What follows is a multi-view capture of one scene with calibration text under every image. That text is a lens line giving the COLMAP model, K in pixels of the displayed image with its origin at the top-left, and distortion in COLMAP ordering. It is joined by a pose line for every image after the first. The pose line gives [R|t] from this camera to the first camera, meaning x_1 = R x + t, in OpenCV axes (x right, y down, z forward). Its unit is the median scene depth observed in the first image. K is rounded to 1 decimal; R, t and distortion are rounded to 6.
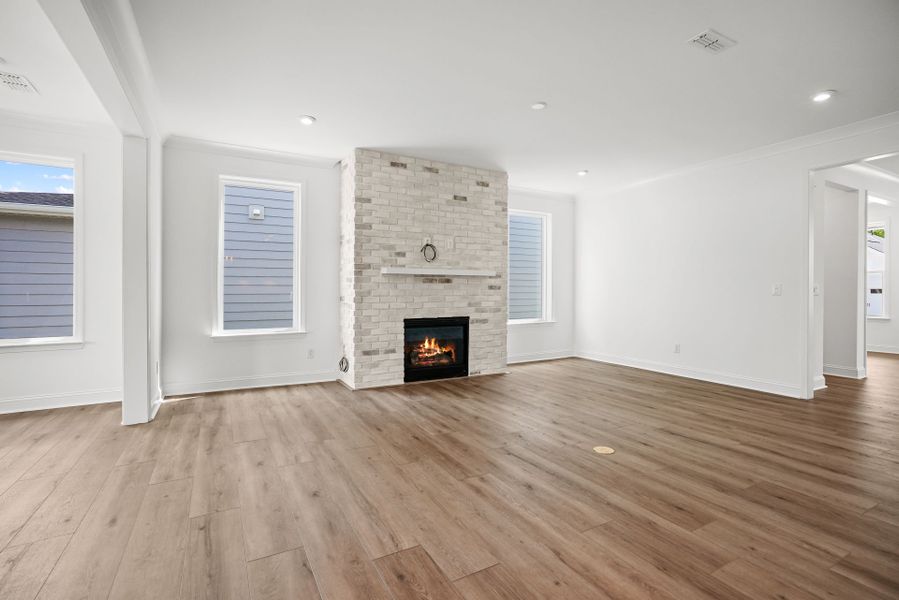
lens RADIAL K [[425.1, 0, 444.6], [0, 425.1, 282.1], [0, 0, 1]] dist [-0.035037, 0.013816]
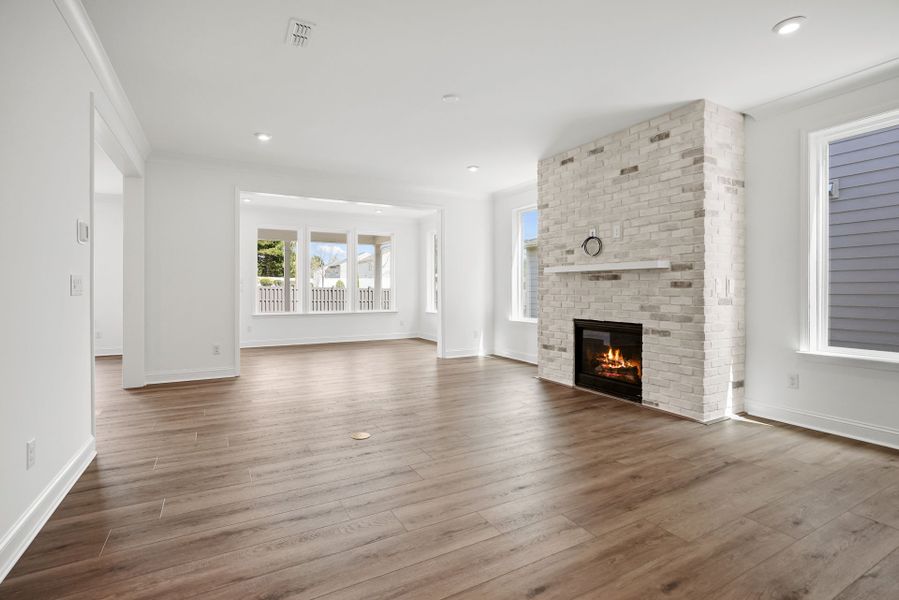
lens RADIAL K [[425.1, 0, 455.7], [0, 425.1, 294.7], [0, 0, 1]] dist [-0.035037, 0.013816]
pose [[0.022682, 0.001101, -0.999742, 0.829721], [-0.002383, 0.999997, 0.001047, 0.031038], [0.999740, 0.002358, 0.022684, 0.690597]]
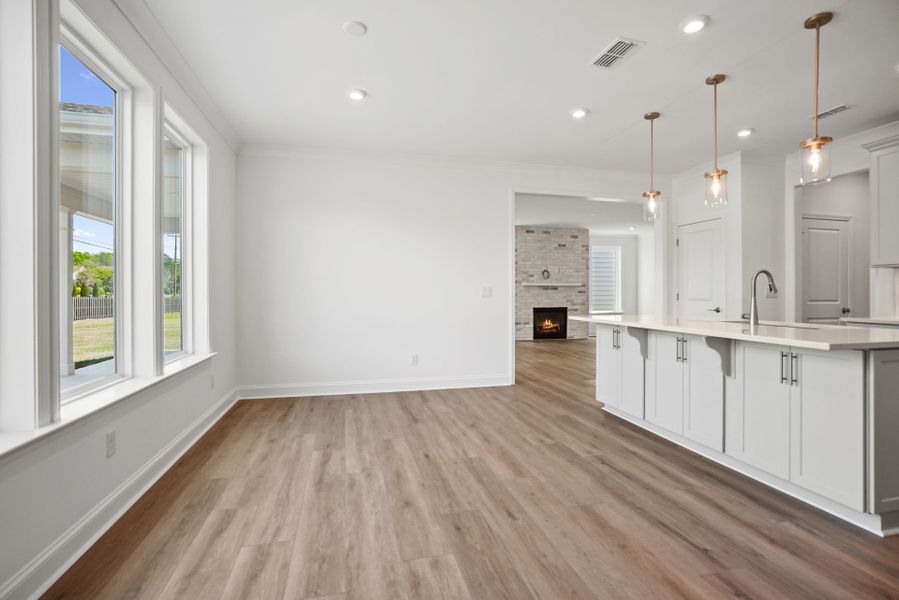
lens RADIAL K [[425.1, 0, 446.9], [0, 425.1, 291.1], [0, 0, 1]] dist [-0.035037, 0.013816]
pose [[0.966019, -0.002951, -0.258454, 0.029675], [0.006049, 0.999919, 0.011195, -0.016762], [0.258400, -0.012379, 0.965959, -1.026262]]
